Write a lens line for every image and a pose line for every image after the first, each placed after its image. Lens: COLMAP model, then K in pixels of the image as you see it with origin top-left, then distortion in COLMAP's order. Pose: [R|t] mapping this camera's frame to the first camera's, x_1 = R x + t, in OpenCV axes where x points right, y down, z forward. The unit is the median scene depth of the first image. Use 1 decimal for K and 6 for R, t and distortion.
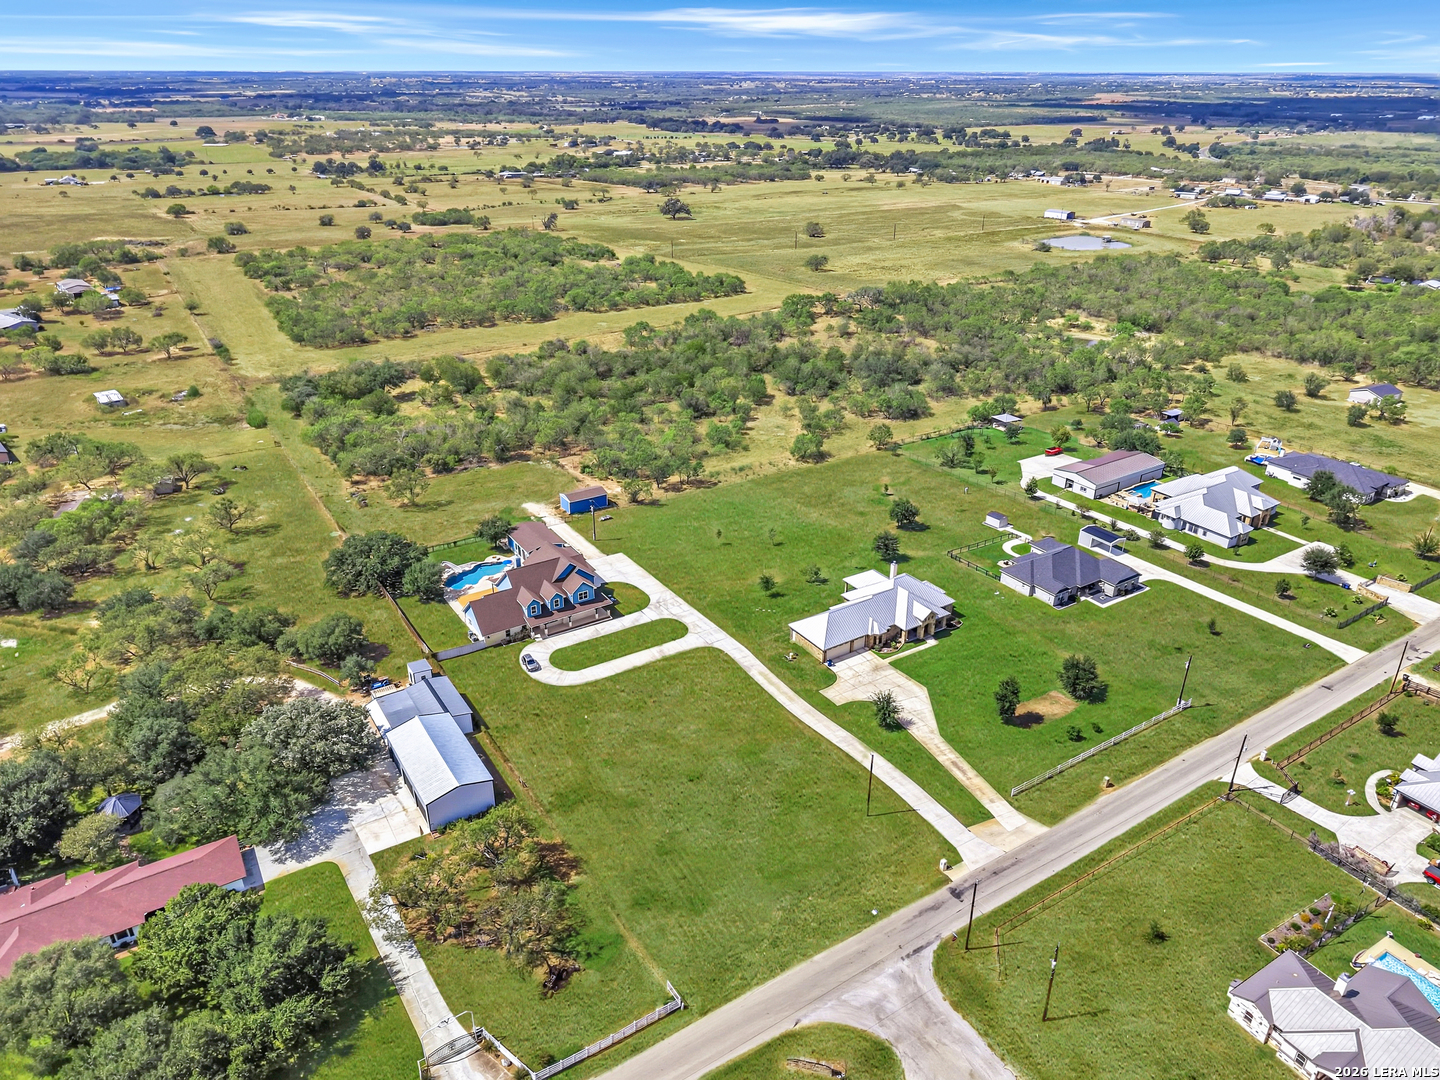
lens RADIAL K [[966.9, 0, 720.0], [0, 966.9, 540.0], [0, 0, 1]] dist [0.057923, -0.050266]
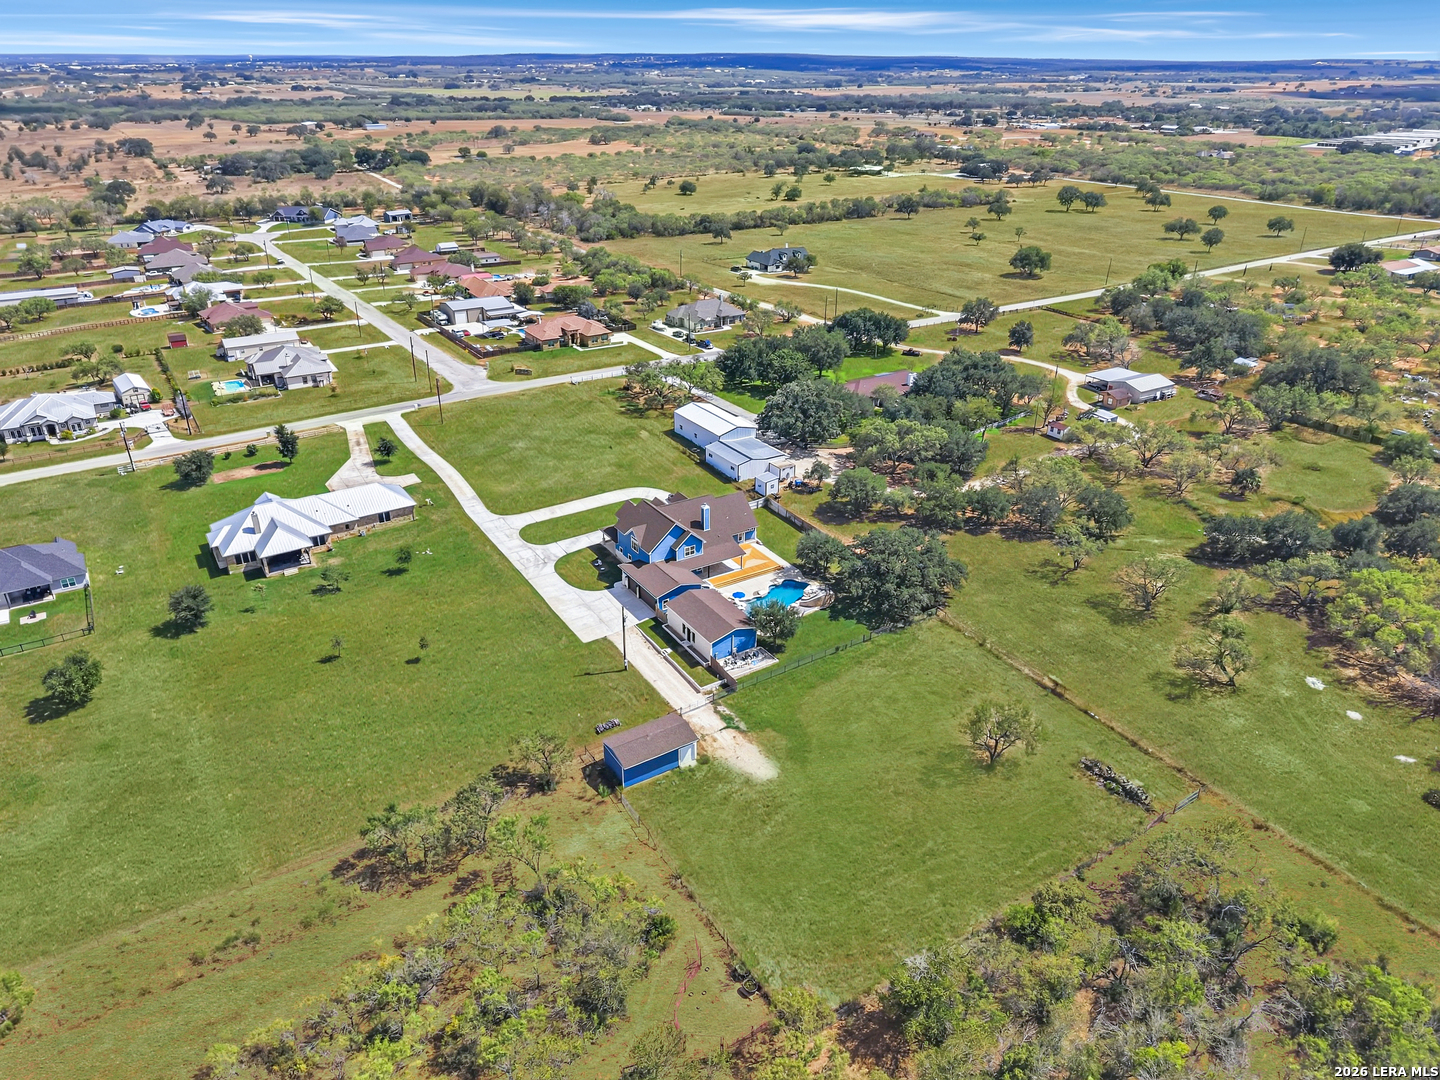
lens RADIAL K [[966.9, 0, 720.0], [0, 966.9, 540.0], [0, 0, 1]] dist [0.057923, -0.050266]
pose [[-0.999901, -0.012761, -0.005899, -0.224619], [-0.012466, 0.610745, 0.791729, -0.658932], [-0.006501, 0.791724, -0.610844, 1.591941]]
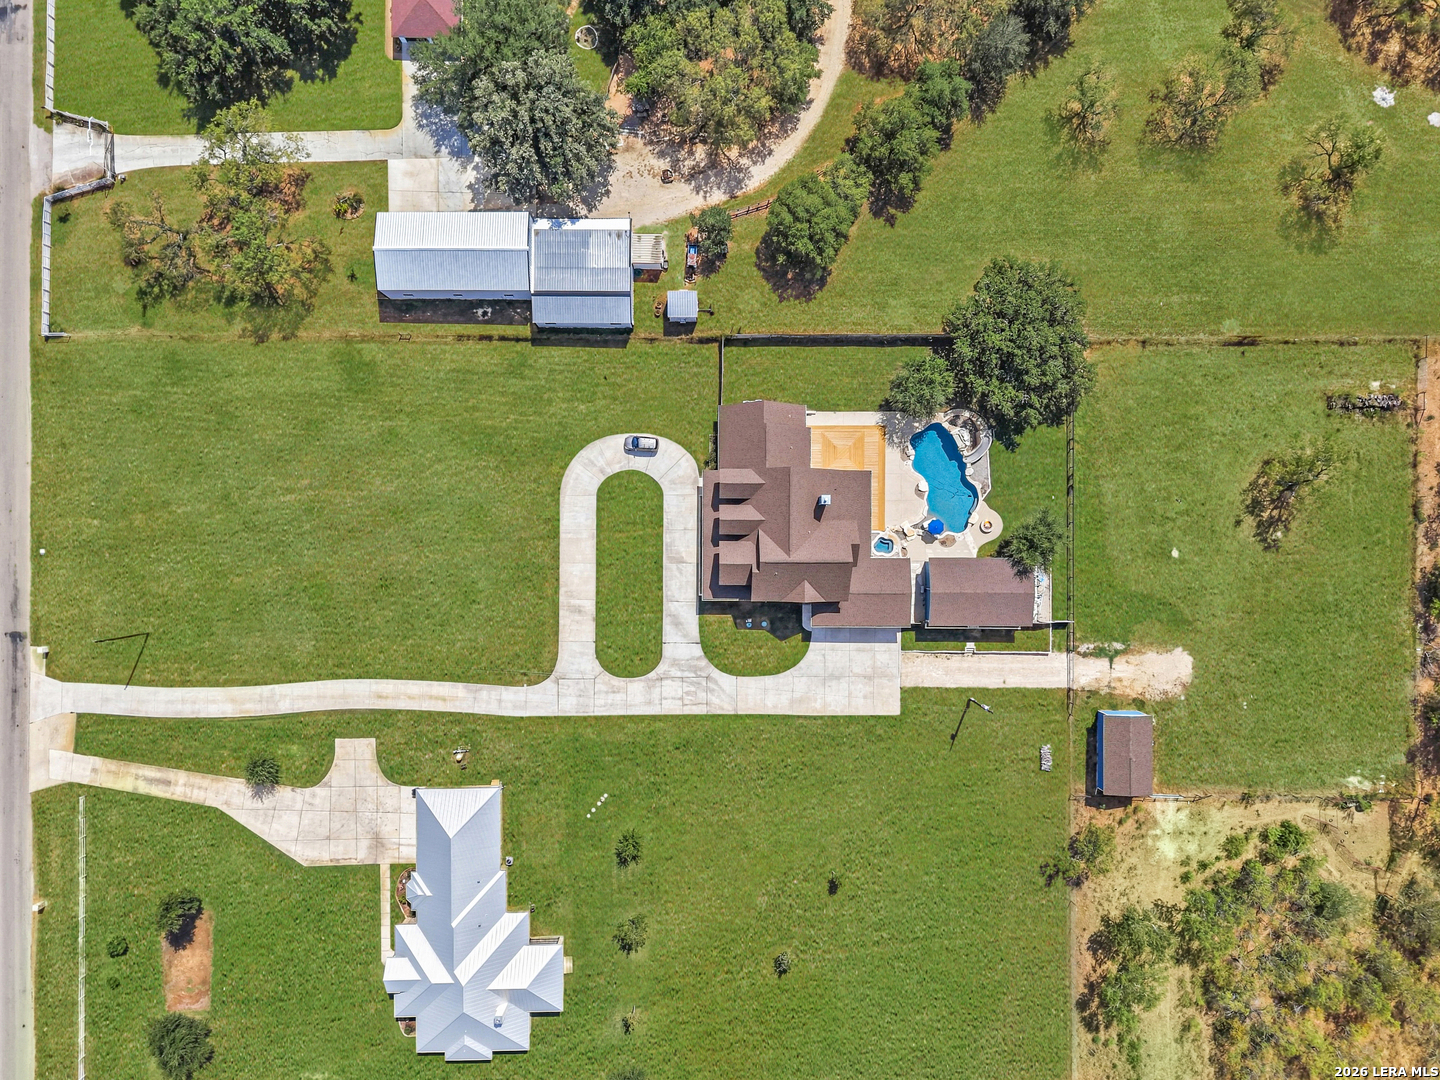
lens RADIAL K [[966.9, 0, 720.0], [0, 966.9, 540.0], [0, 0, 1]] dist [0.057923, -0.050266]
pose [[-0.539931, 0.841580, -0.014759, -0.145686], [-0.377299, -0.226314, 0.898013, -0.536040], [0.752410, 0.490433, 0.439721, 0.711997]]
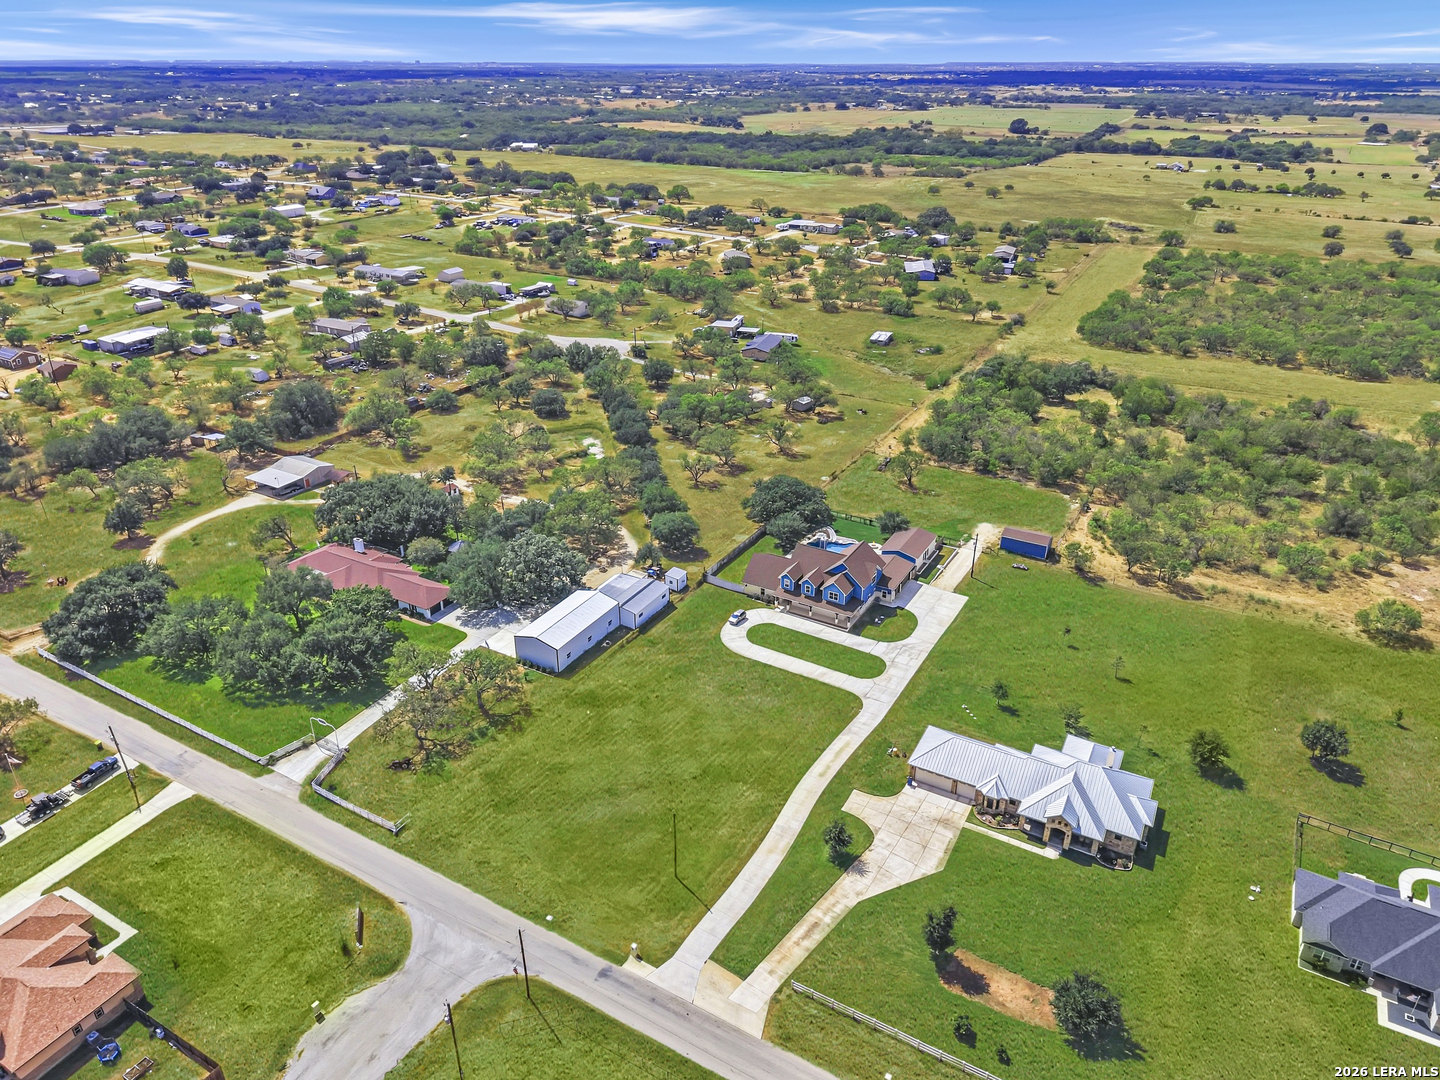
lens RADIAL K [[966.9, 0, 720.0], [0, 966.9, 540.0], [0, 0, 1]] dist [0.057923, -0.050266]
pose [[0.469161, 0.392587, -0.791052, 0.587246], [-0.387191, 0.896512, 0.215288, -0.168885], [0.793707, 0.205284, 0.572615, 0.318834]]
